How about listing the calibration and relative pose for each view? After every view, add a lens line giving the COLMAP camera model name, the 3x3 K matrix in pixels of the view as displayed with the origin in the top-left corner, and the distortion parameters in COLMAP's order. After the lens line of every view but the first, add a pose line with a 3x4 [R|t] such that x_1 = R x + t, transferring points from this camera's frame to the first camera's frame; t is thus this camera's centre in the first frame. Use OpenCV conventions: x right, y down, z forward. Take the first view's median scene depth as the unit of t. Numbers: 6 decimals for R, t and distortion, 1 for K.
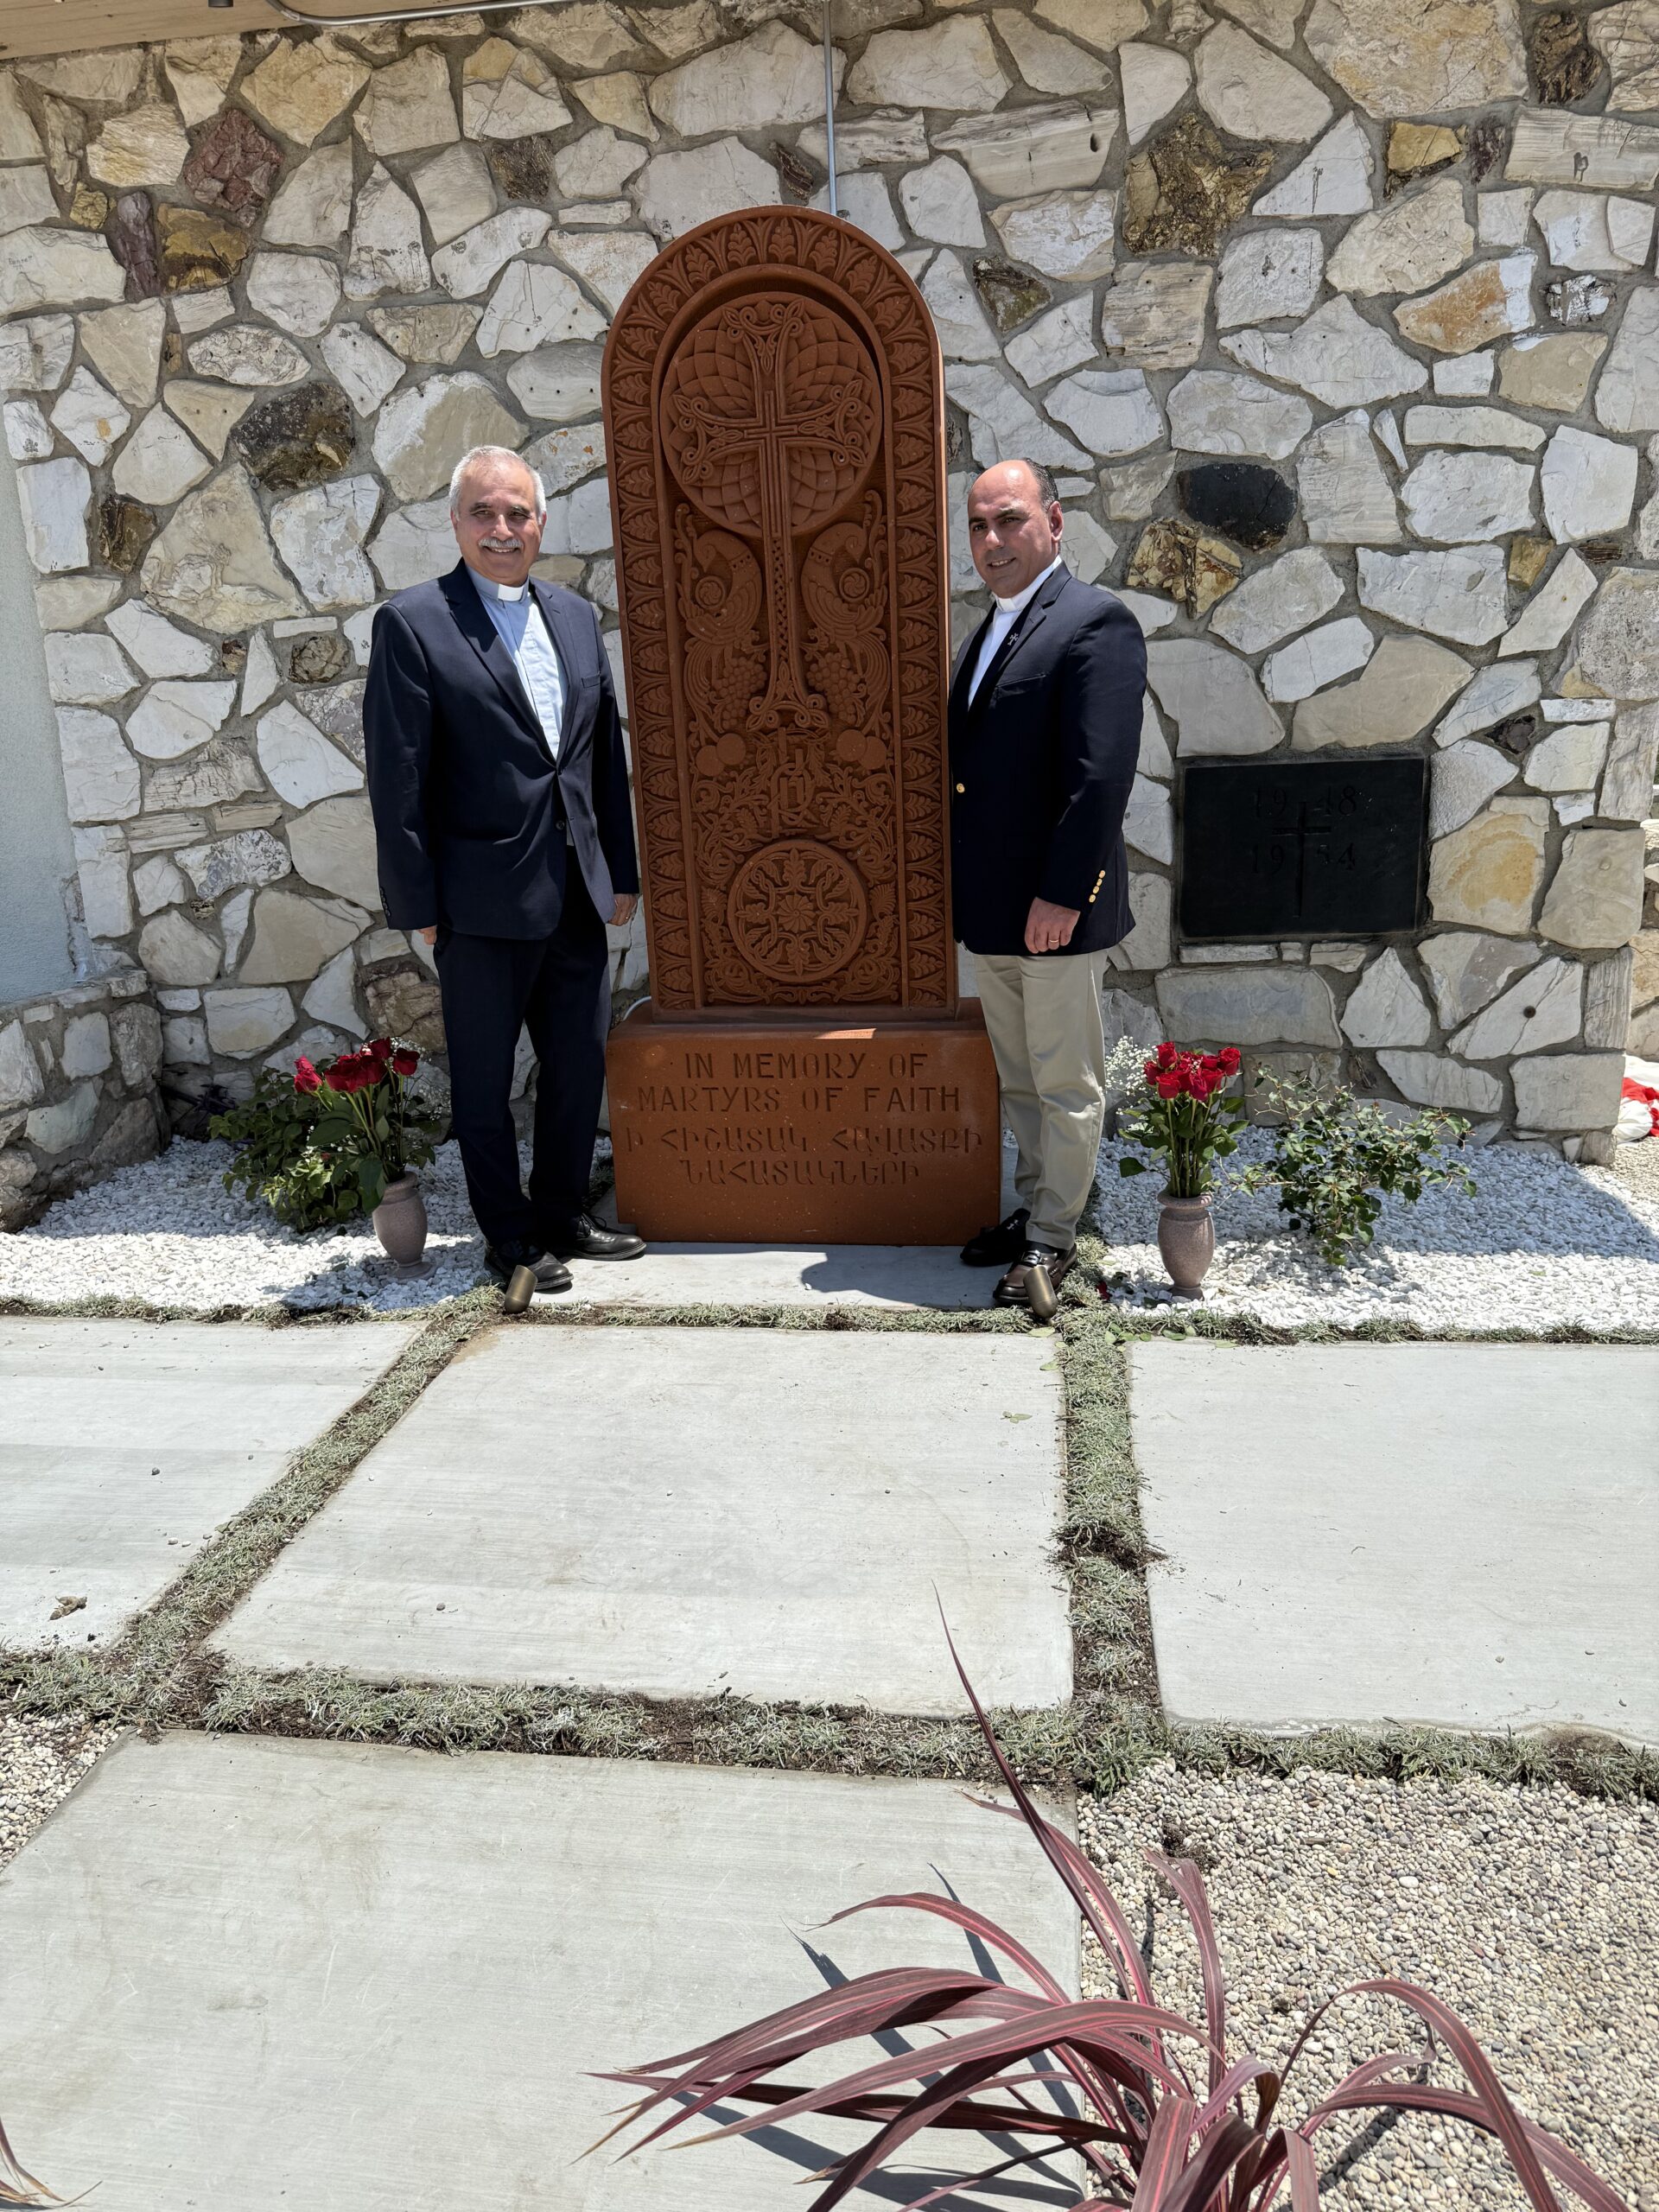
lens RADIAL K [[1537.1, 0, 820.2], [0, 1537.1, 1109.8], [0, 0, 1]] dist [0.029139, -0.047210]
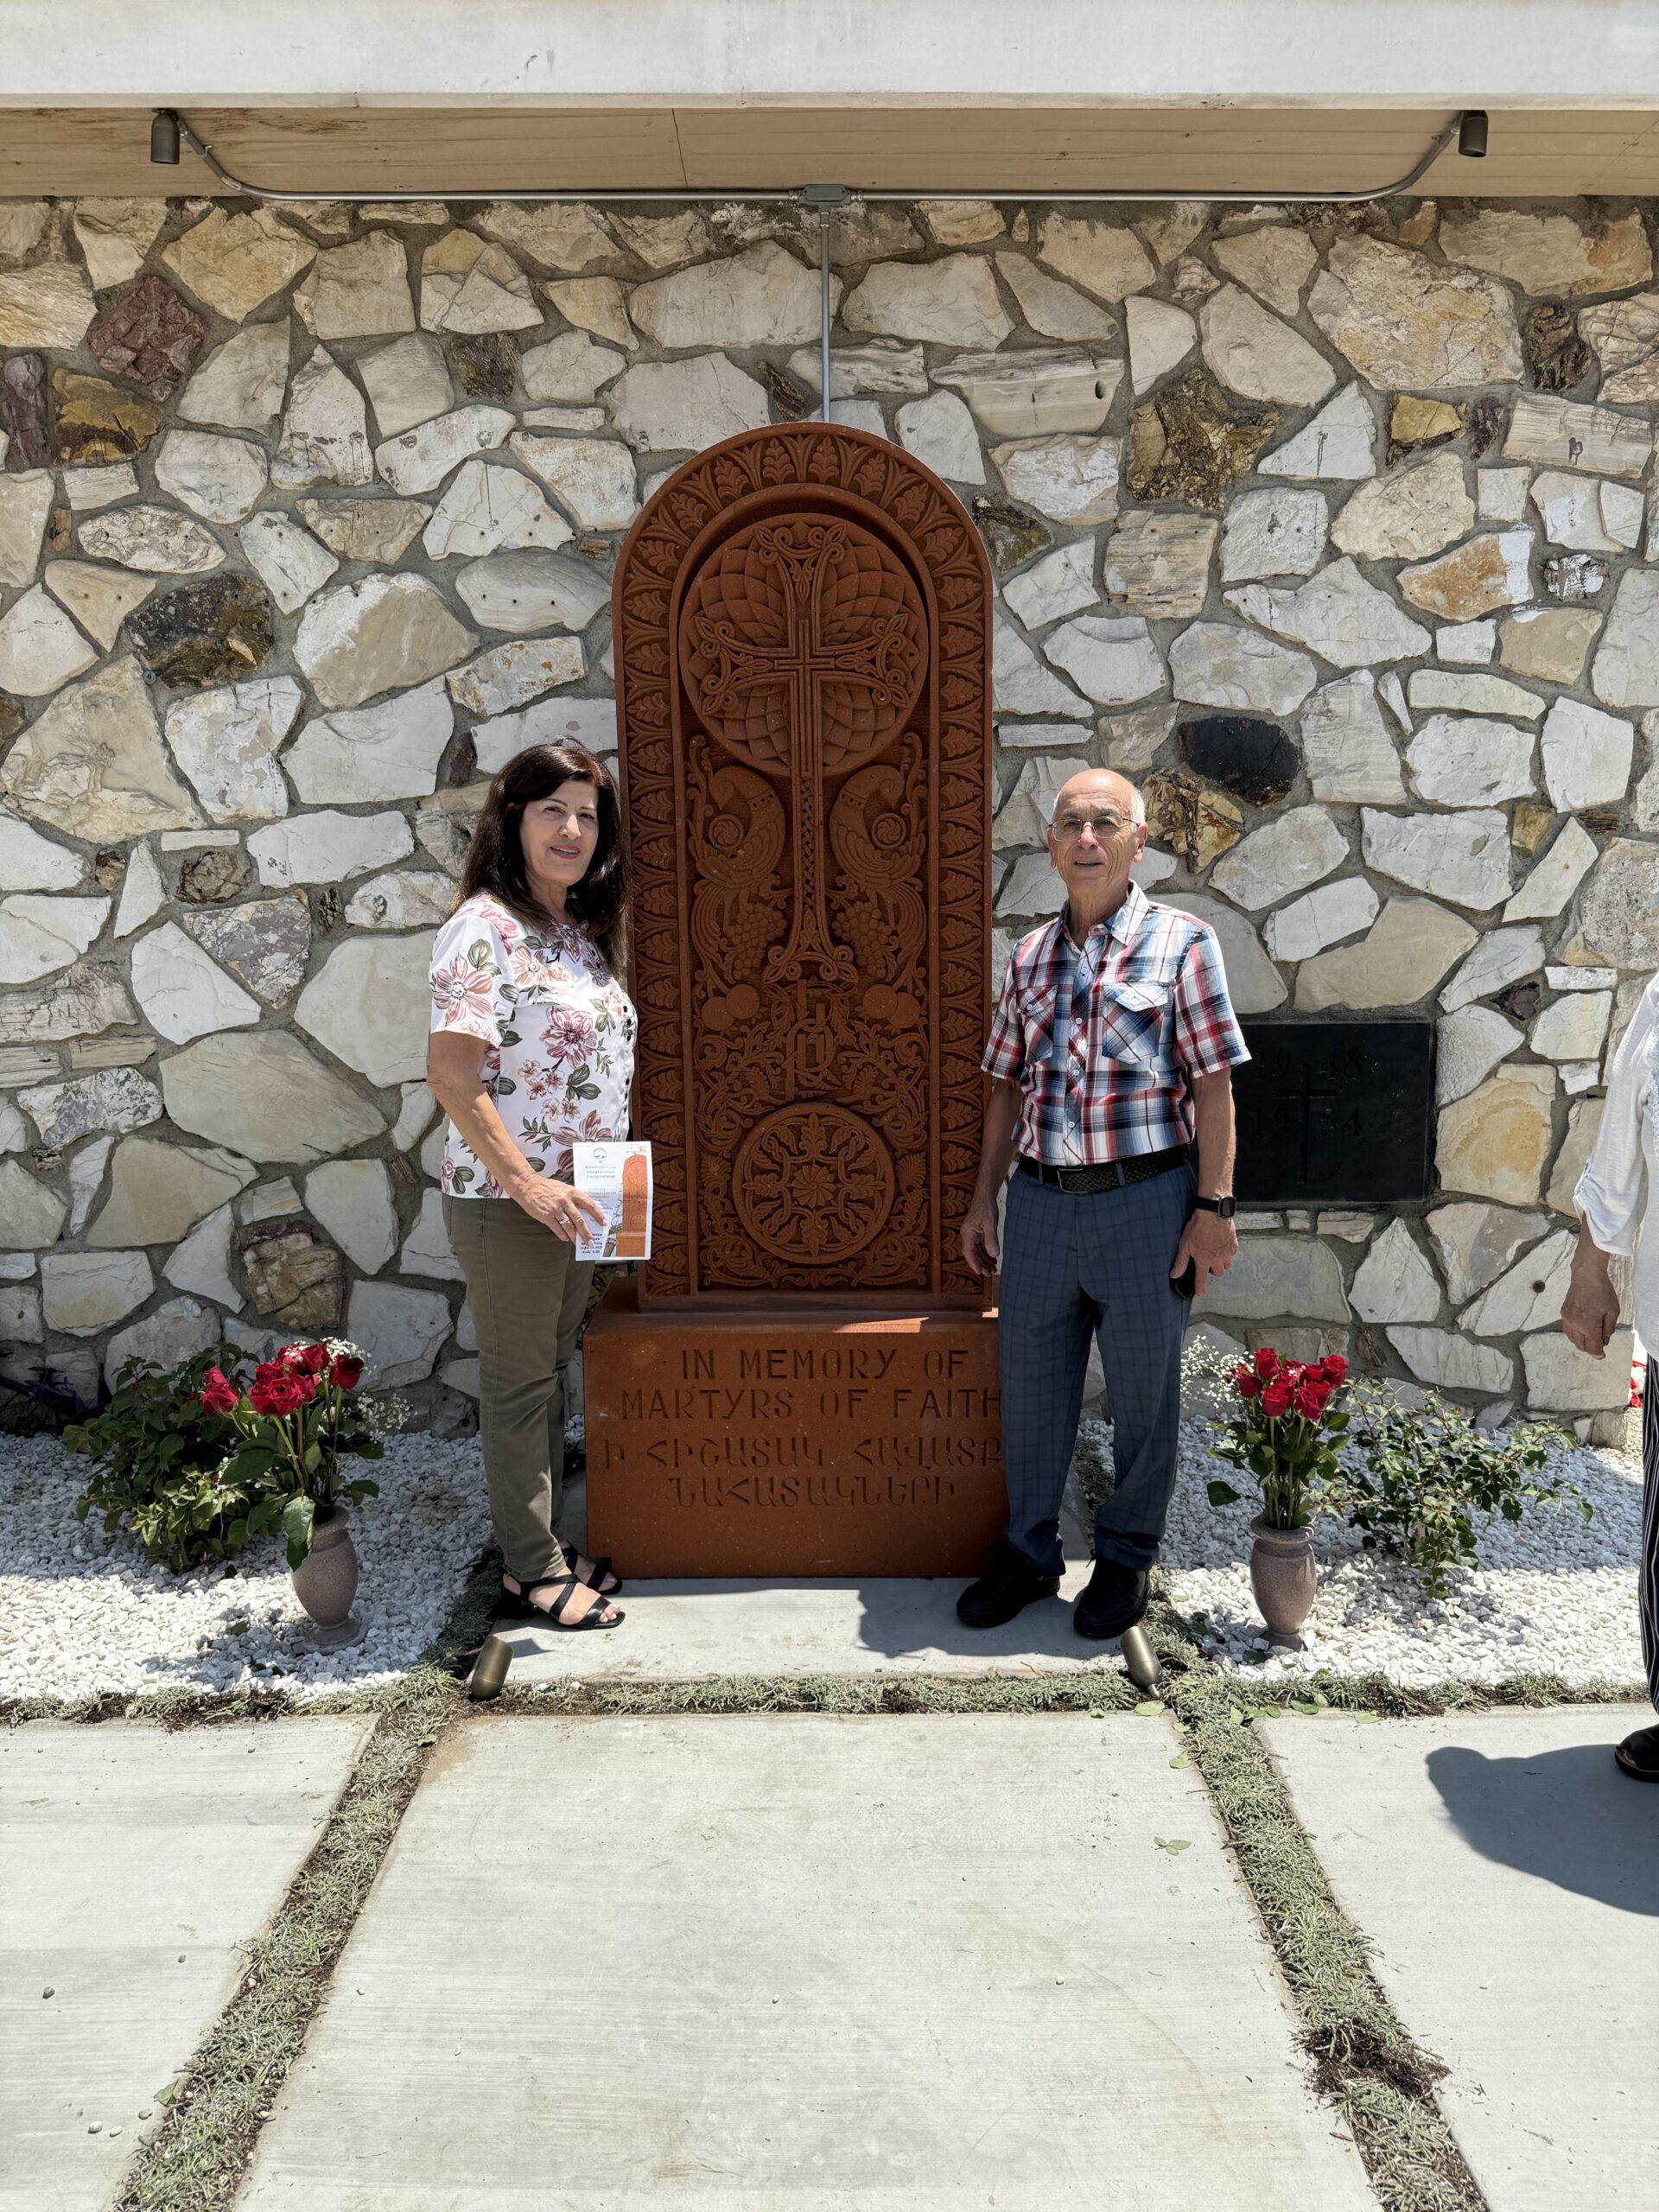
lens RADIAL K [[1537.1, 0, 819.4], [0, 1537.1, 1111.3], [0, 0, 1]] dist [0.029139, -0.047210]
pose [[0.989175, 0.014367, 0.146038, -0.126937], [0.004050, 0.992144, -0.125033, -0.057626], [-0.146687, 0.124271, 0.981346, 0.130132]]
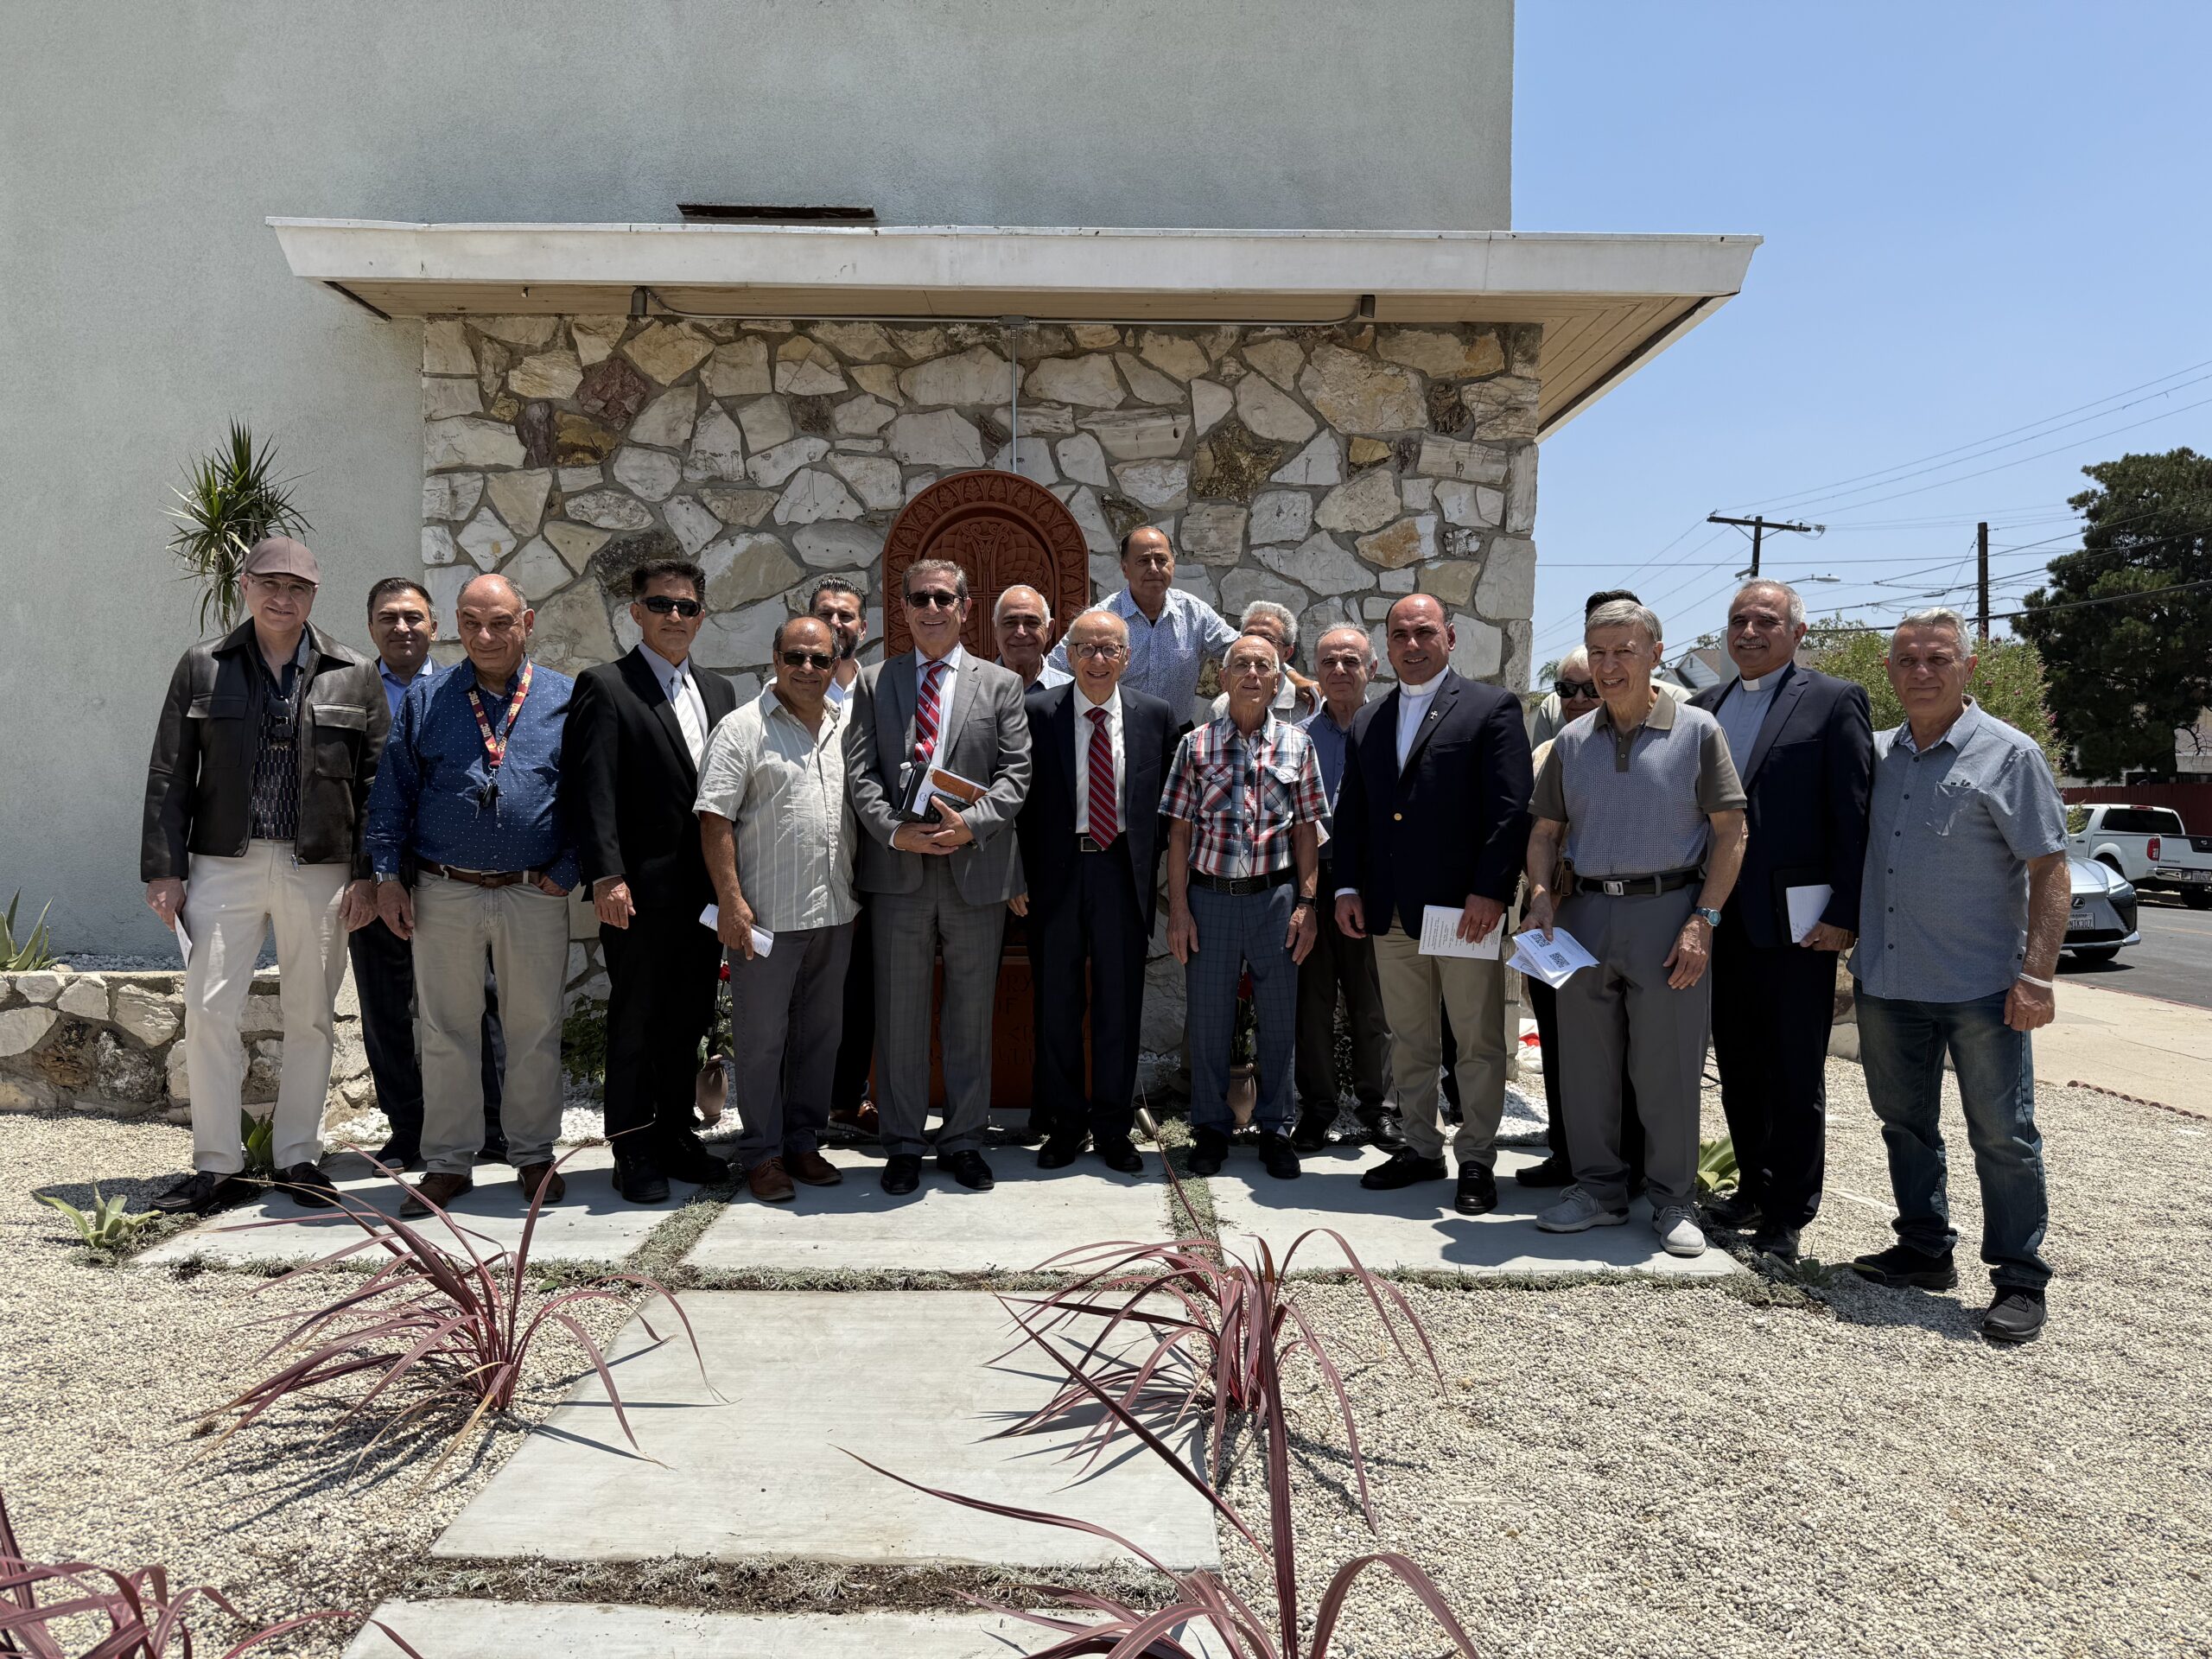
lens RADIAL K [[1537.1, 0, 1124.2], [0, 1537.1, 845.8], [0, 0, 1]] dist [0.029139, -0.047210]
pose [[0.987374, 0.037274, 0.153958, -0.108625], [-0.004396, 0.977994, -0.208587, 0.139049], [-0.158345, 0.205277, 0.965810, -0.465752]]
